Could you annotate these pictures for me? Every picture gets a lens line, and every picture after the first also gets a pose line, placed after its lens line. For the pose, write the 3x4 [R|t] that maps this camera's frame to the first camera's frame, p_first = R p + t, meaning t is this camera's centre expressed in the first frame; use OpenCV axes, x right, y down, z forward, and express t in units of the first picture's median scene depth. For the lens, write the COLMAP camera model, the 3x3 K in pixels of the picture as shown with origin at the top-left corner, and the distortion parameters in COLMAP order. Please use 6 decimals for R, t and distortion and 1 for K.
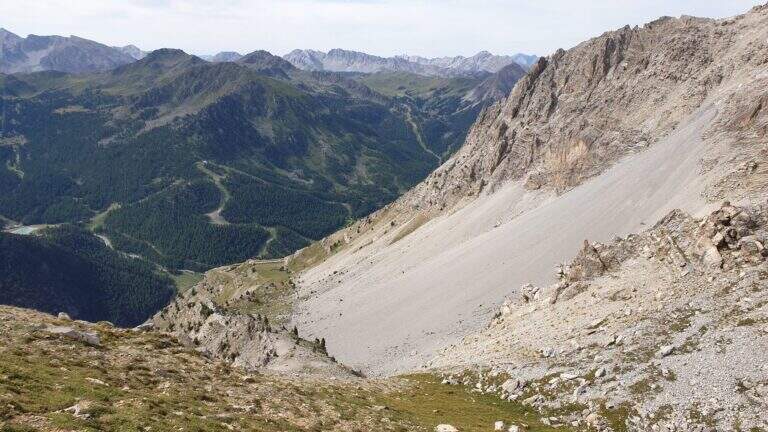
lens RADIAL K [[612.5, 0, 384.0], [0, 612.5, 216.0], [0, 0, 1]] dist [0.000229, -0.000774]
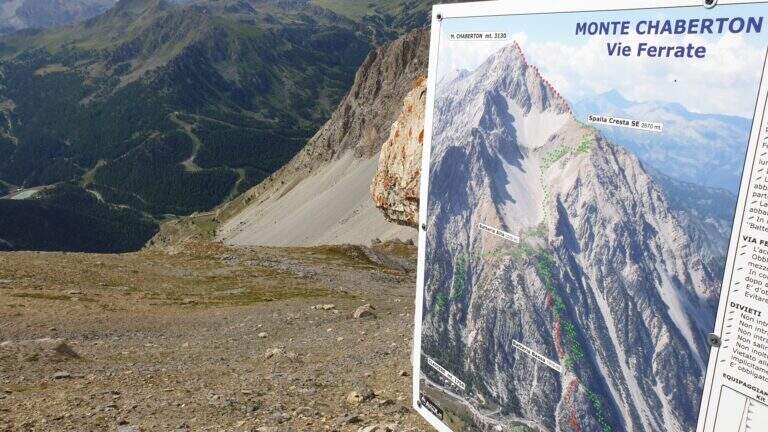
lens RADIAL K [[612.5, 0, 384.0], [0, 612.5, 216.0], [0, 0, 1]] dist [0.000229, -0.000774]
pose [[0.995135, -0.096518, -0.019776, 0.078867], [0.098373, 0.984471, 0.145396, -0.027401], [0.005436, -0.146634, 0.989176, -0.111042]]
